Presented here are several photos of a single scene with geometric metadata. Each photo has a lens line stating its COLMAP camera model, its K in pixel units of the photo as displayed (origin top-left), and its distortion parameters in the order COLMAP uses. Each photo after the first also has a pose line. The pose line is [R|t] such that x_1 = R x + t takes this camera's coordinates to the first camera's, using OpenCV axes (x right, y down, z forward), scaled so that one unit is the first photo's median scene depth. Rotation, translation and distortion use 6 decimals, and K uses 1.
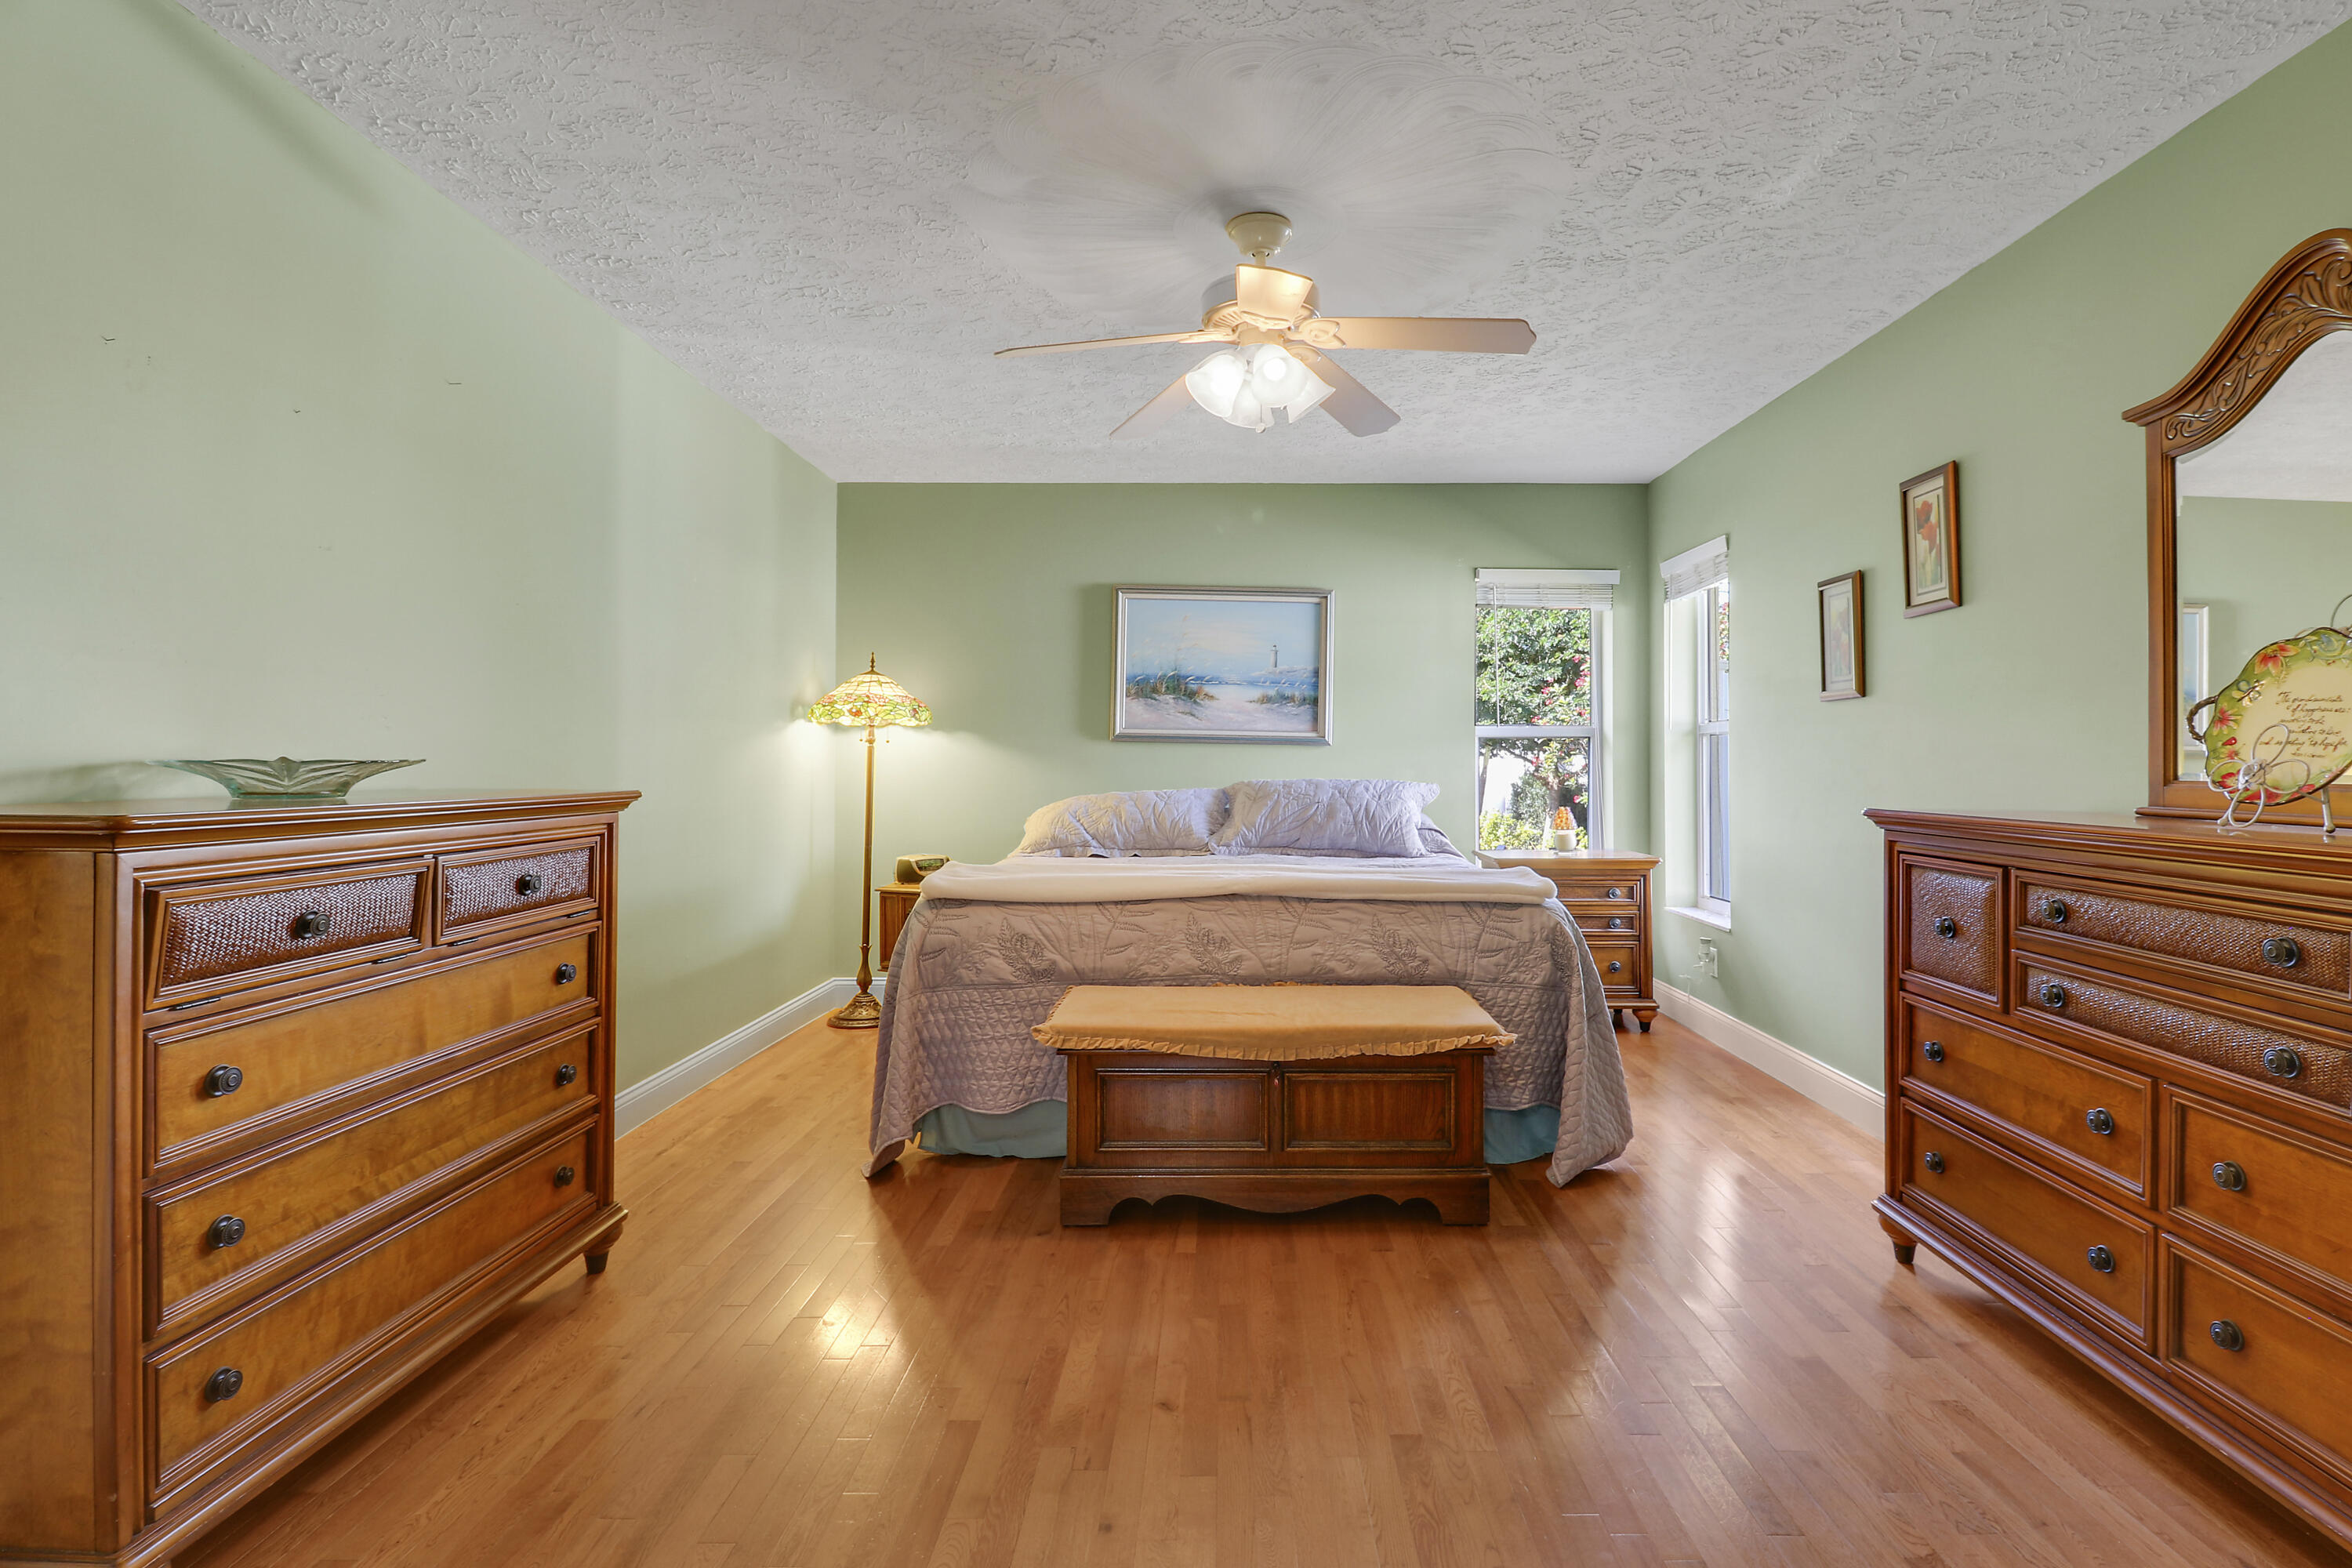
lens RADIAL K [[1126.9, 0, 1194.8], [0, 1126.9, 741.5], [0, 0, 1]] dist [0.010518, -0.008184]
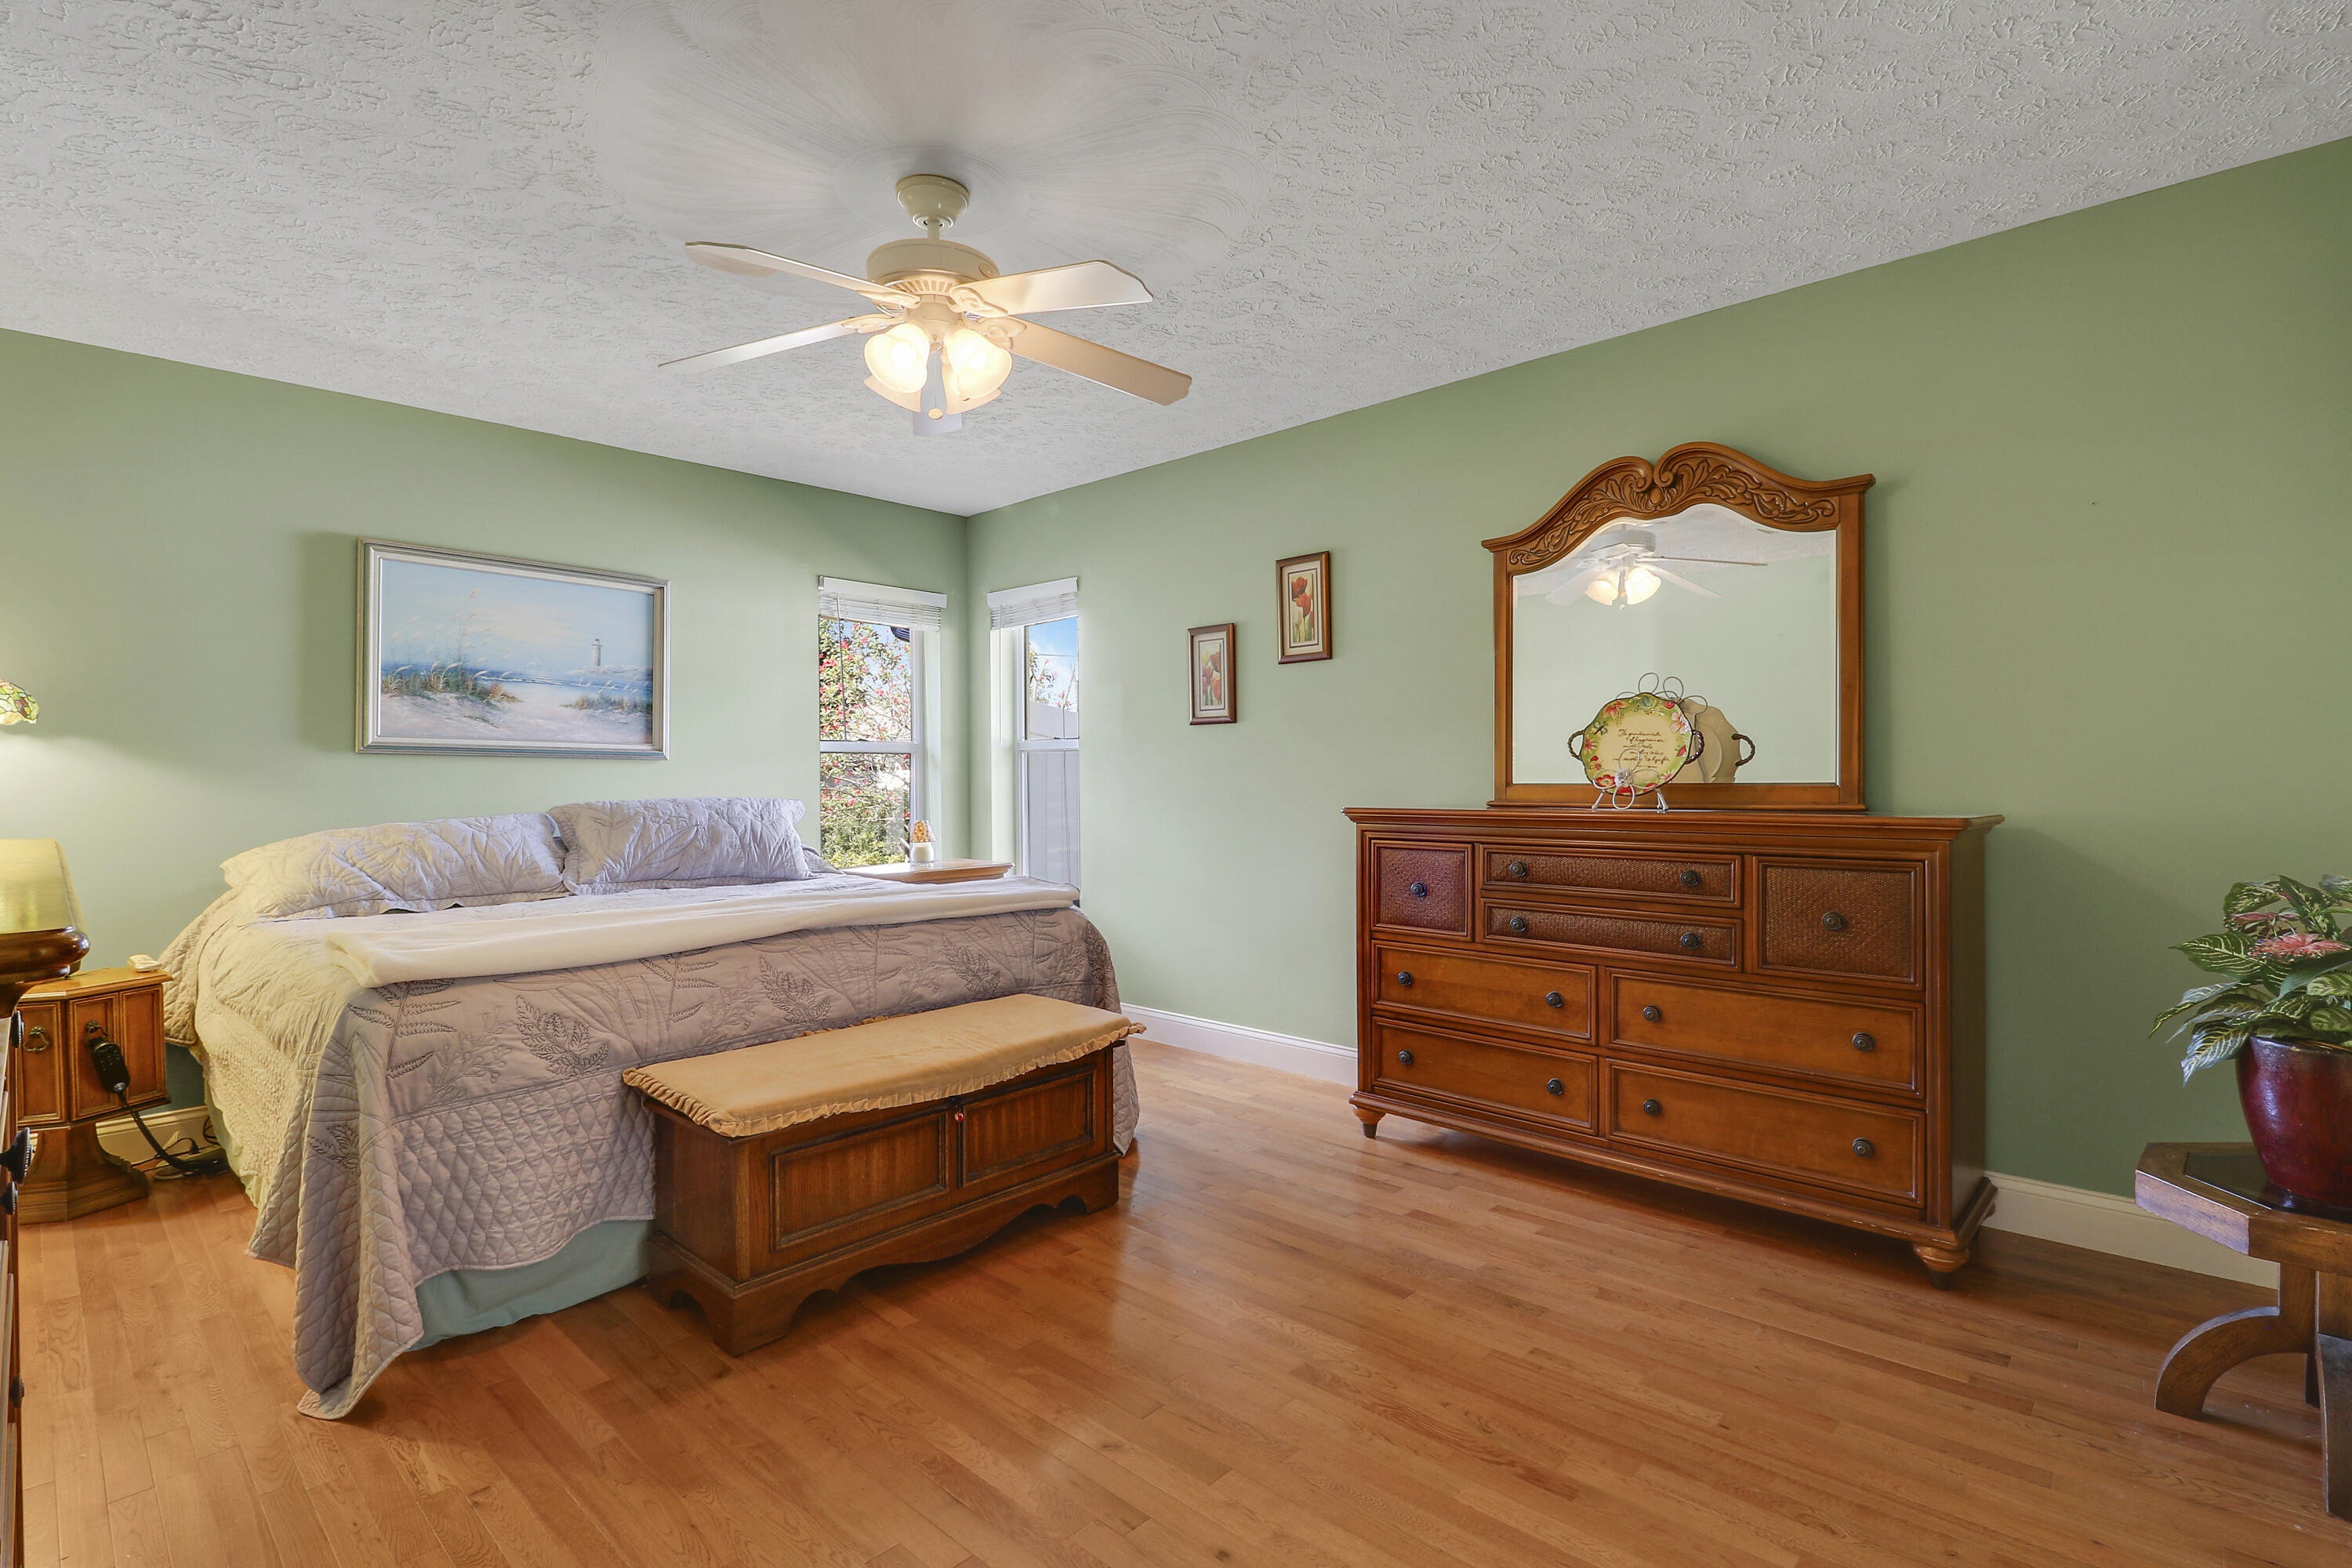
lens RADIAL K [[1126.9, 0, 1186.1], [0, 1126.9, 782.2], [0, 0, 1]] dist [0.010518, -0.008184]
pose [[0.676348, -0.013139, 0.736465, -0.425017], [-0.003606, 0.999770, 0.021148, 0.001282], [-0.736573, -0.016959, 0.676145, 0.196407]]
